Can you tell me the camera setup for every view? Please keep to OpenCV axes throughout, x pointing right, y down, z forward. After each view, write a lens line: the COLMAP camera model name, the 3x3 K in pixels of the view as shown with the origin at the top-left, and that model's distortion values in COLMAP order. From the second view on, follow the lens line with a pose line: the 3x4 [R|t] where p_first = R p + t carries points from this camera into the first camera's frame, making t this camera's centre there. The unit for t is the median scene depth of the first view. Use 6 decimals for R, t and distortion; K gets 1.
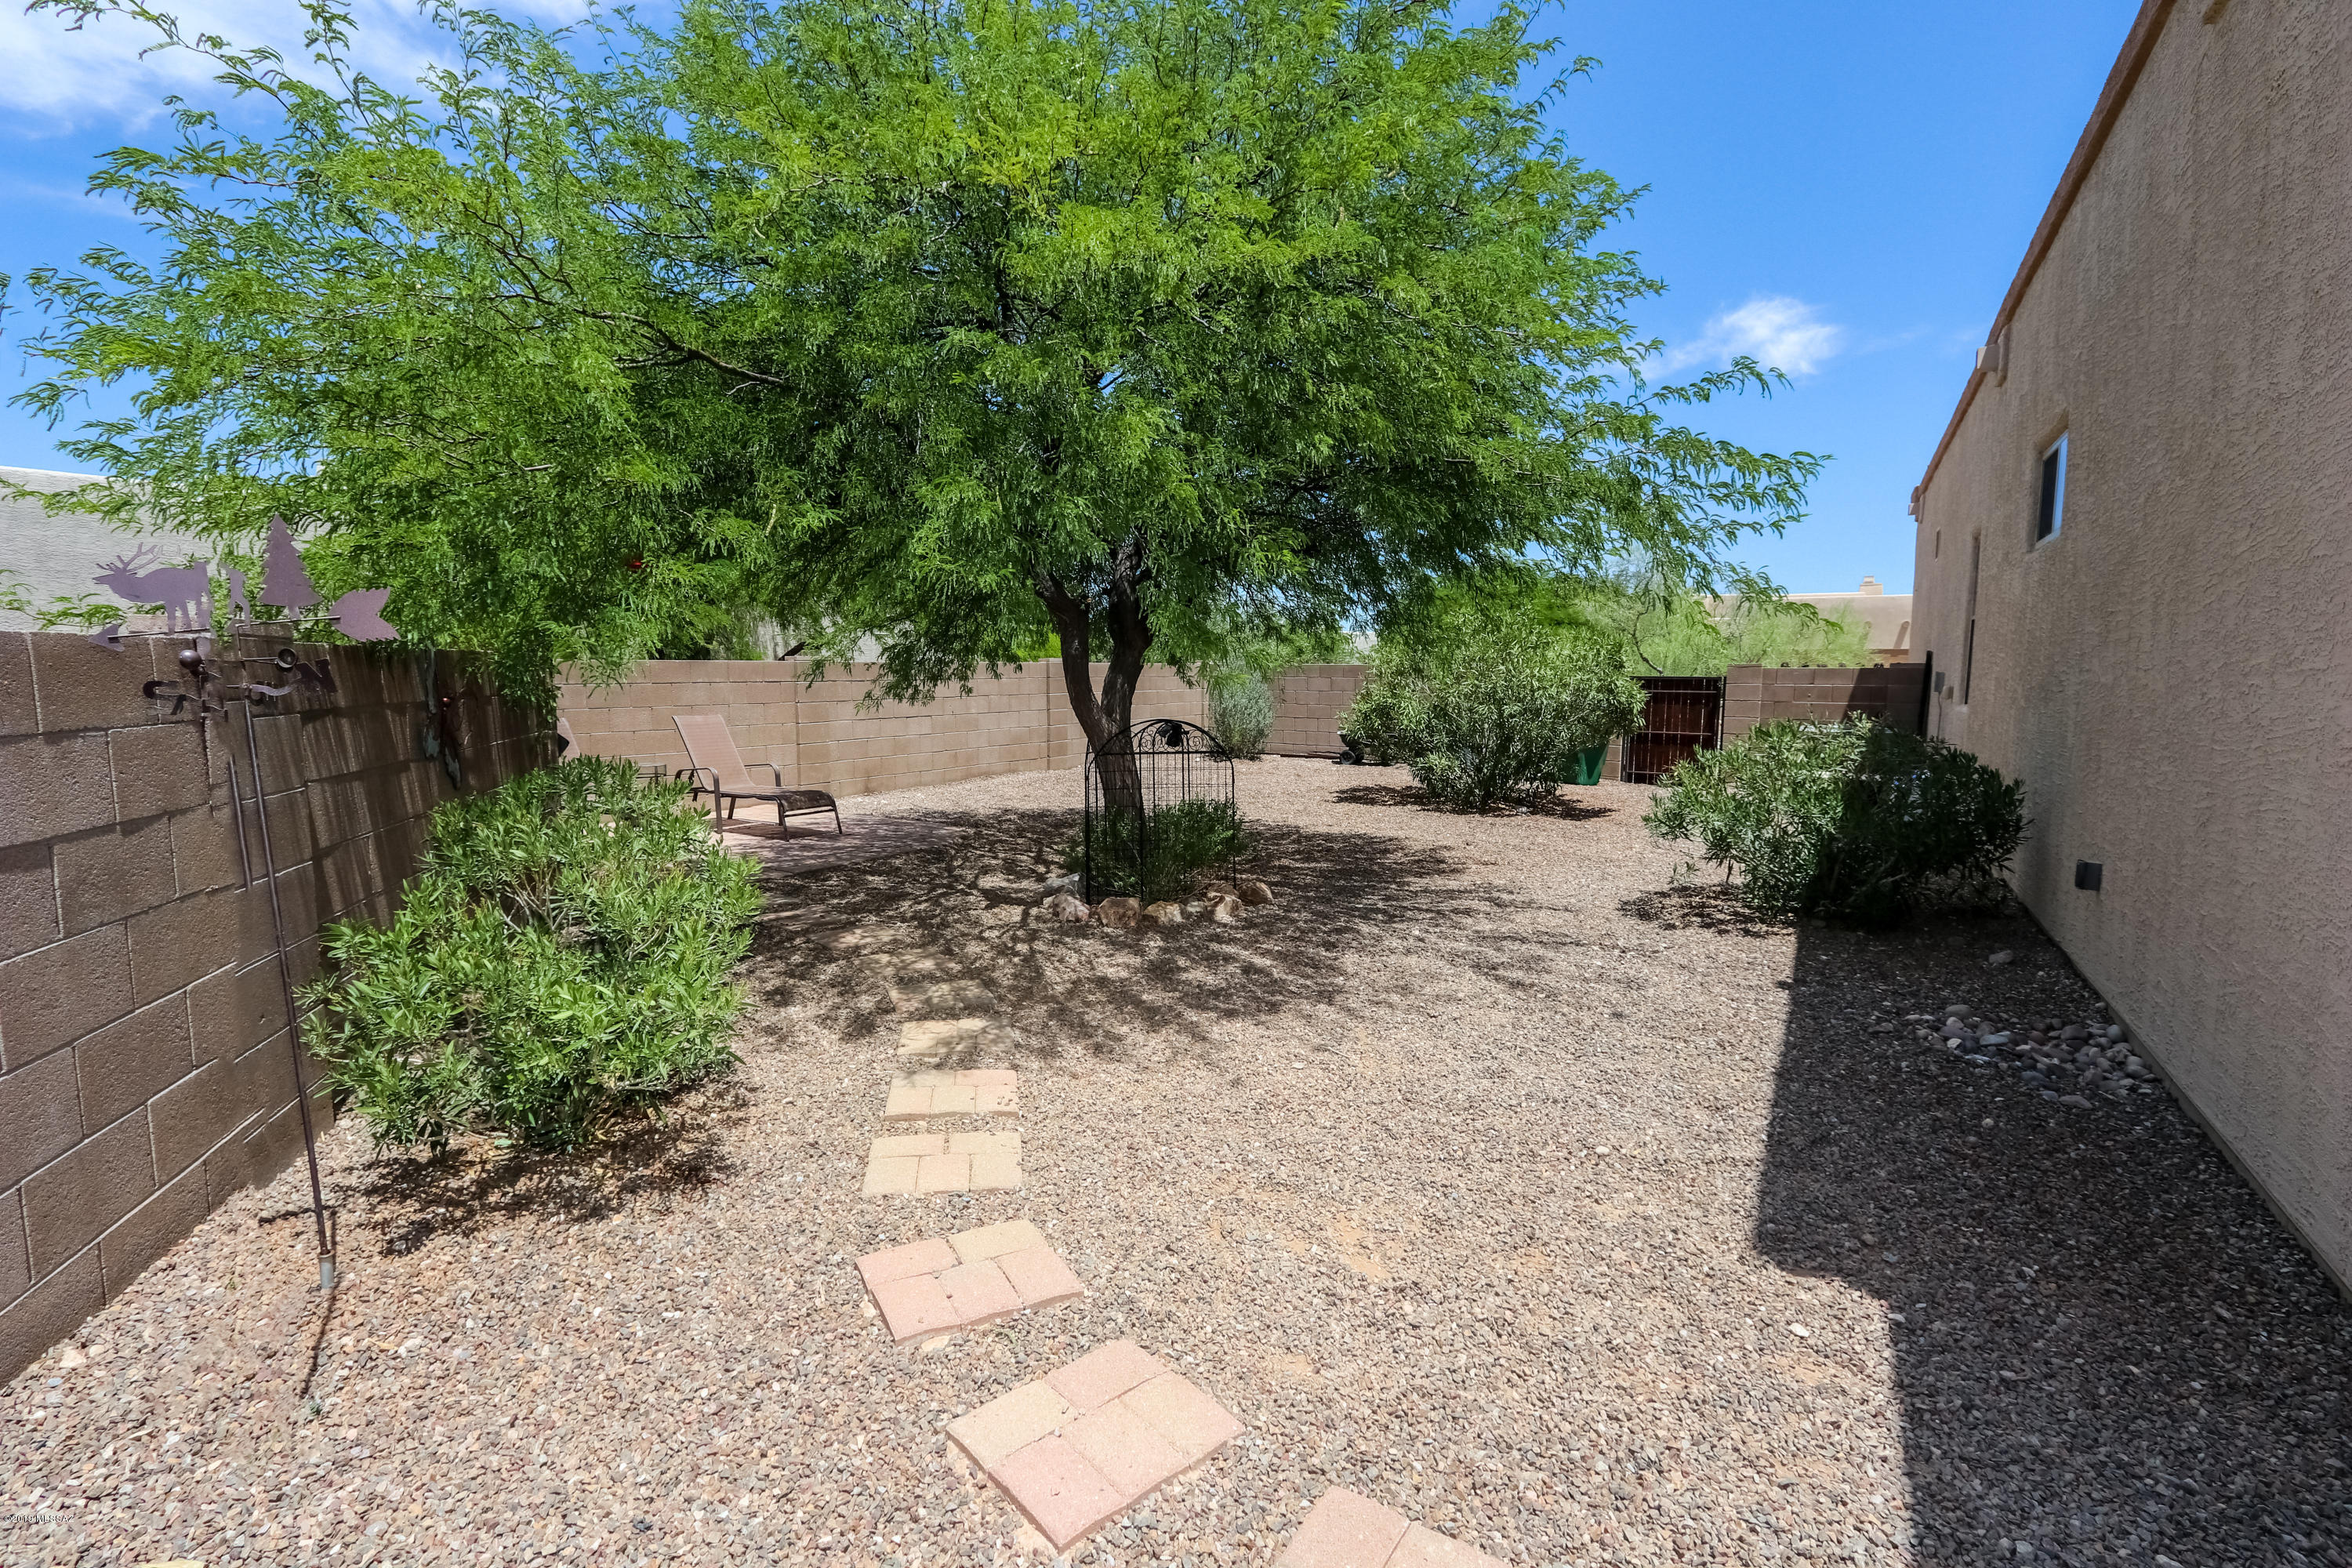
lens RADIAL K [[1107.0, 0, 1146.2], [0, 1107.0, 794.7], [0, 0, 1]] dist [-0.016170, 0.001250]
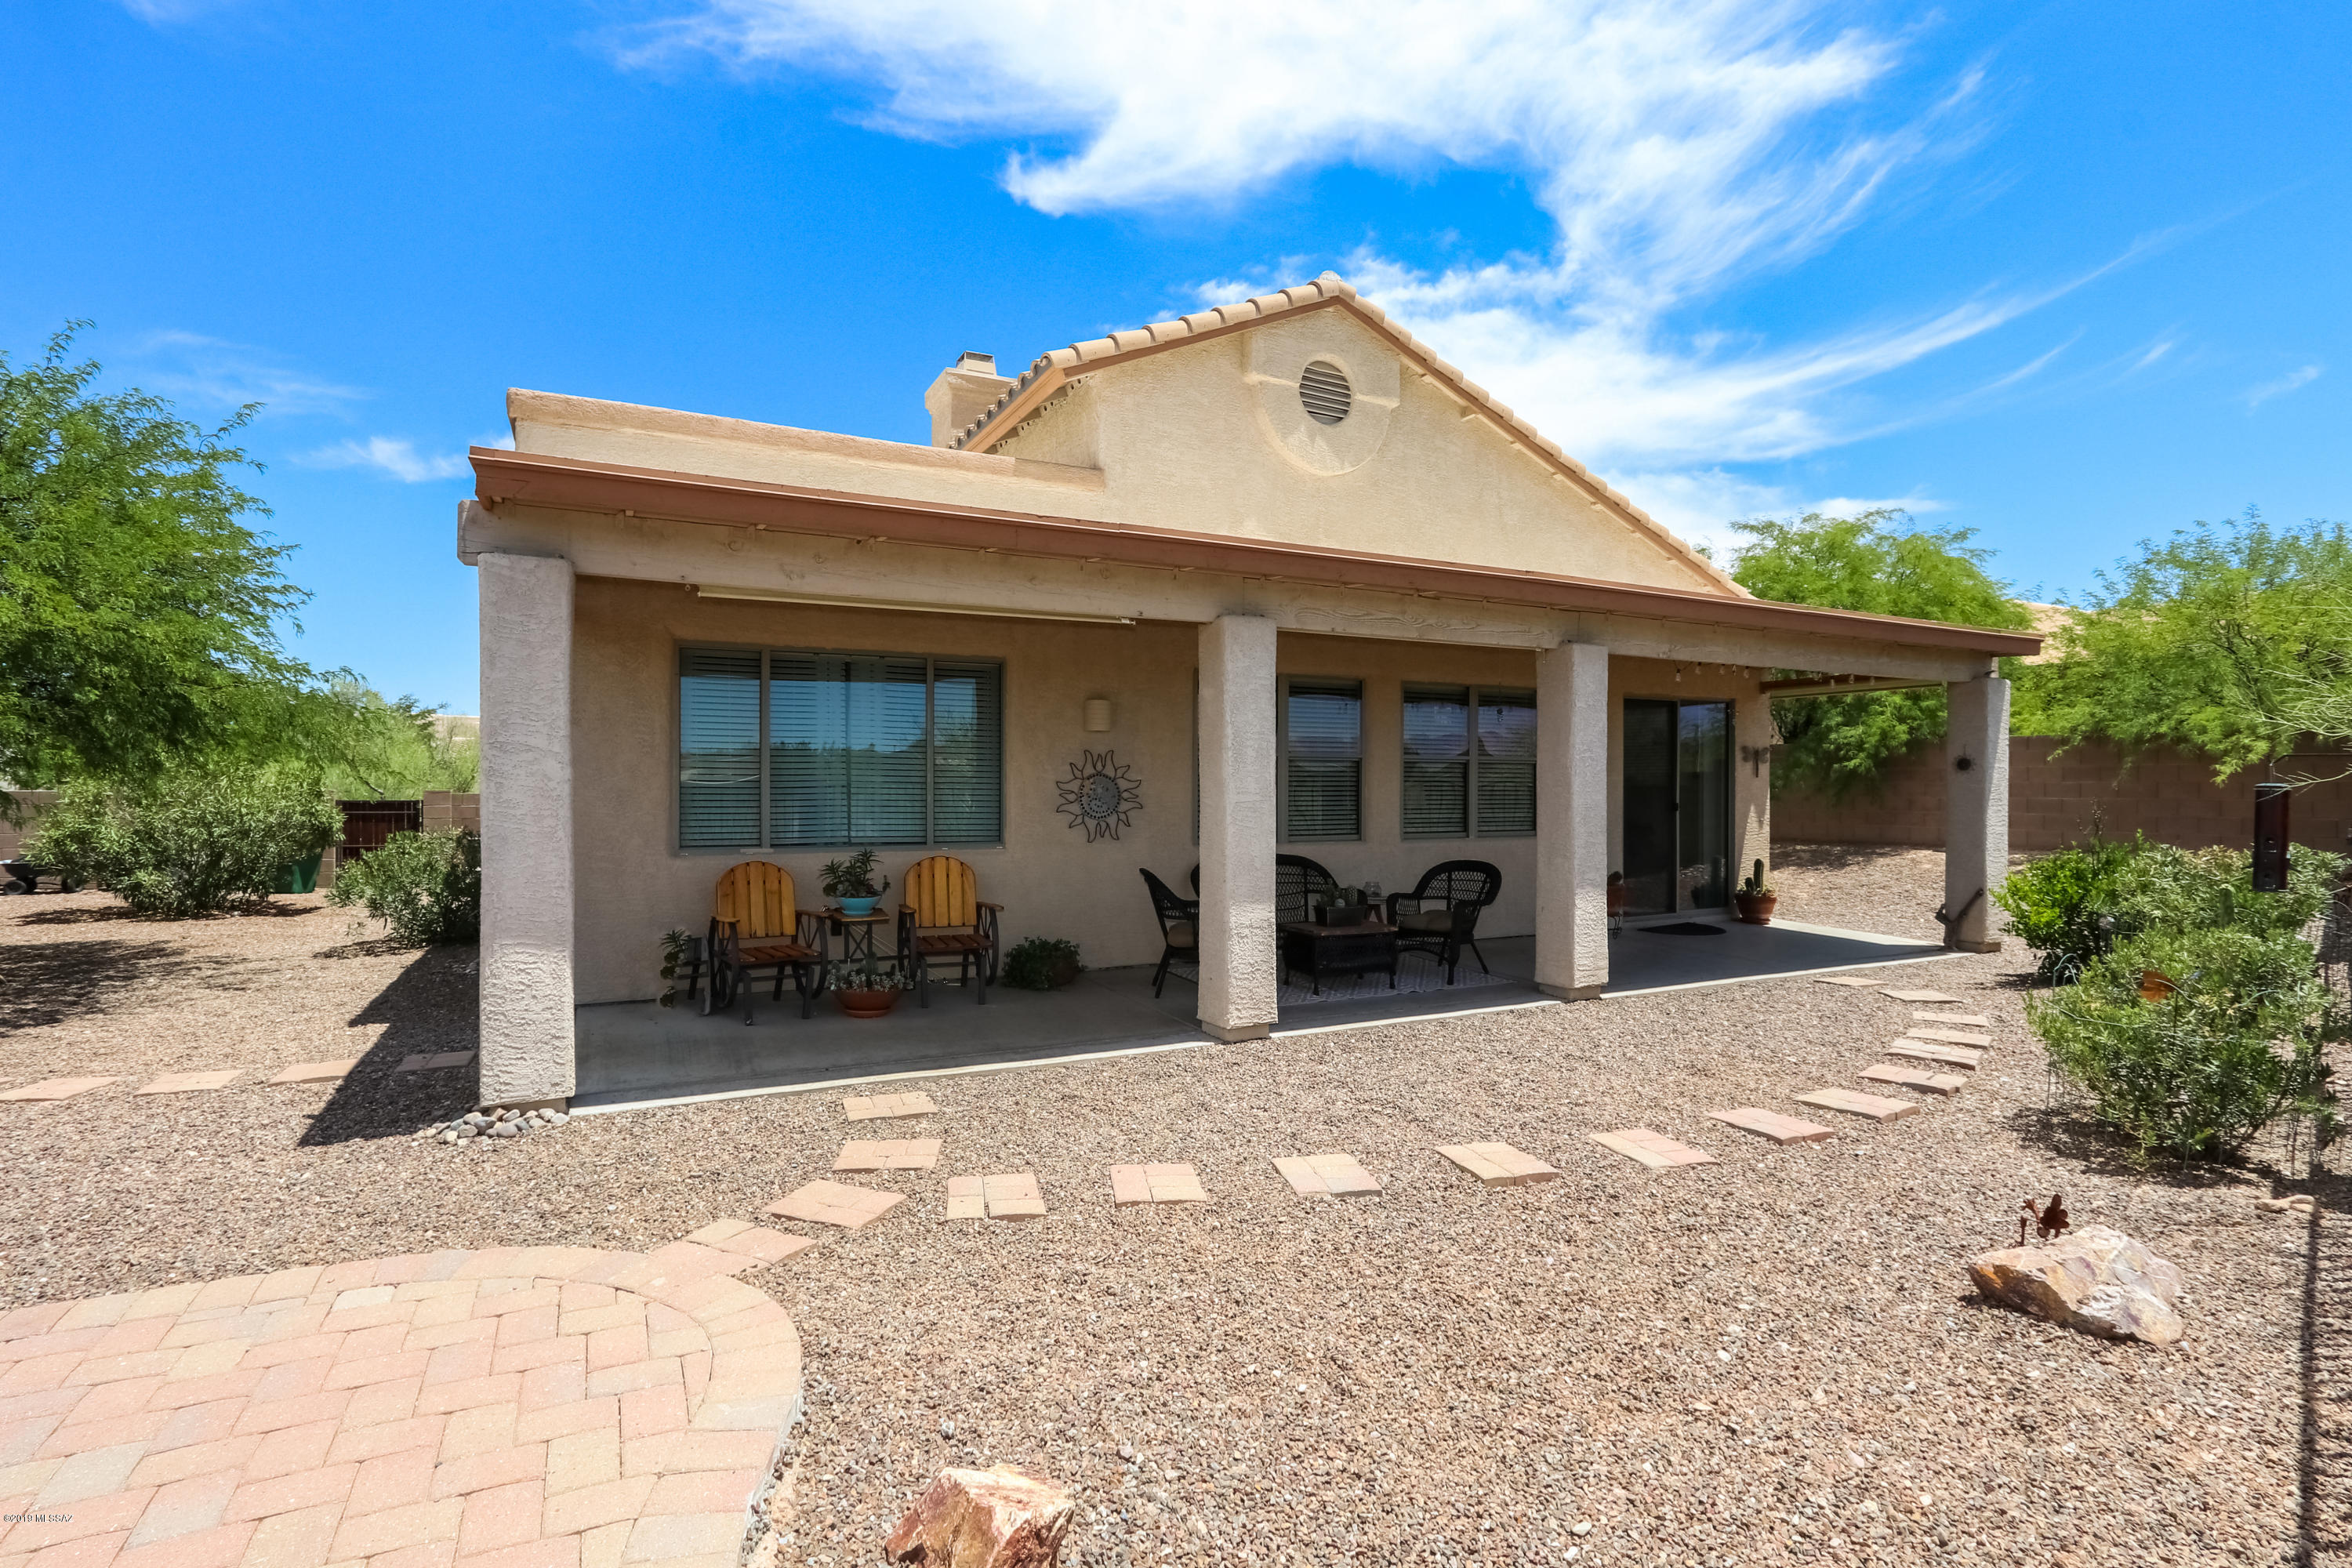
lens RADIAL K [[1107.0, 0, 1146.2], [0, 1107.0, 794.7], [0, 0, 1]] dist [-0.016170, 0.001250]
pose [[0.522013, -0.008972, 0.852890, -0.161304], [0.094232, 0.994430, -0.047214, 0.034880], [-0.847716, 0.105016, 0.519951, -0.482808]]
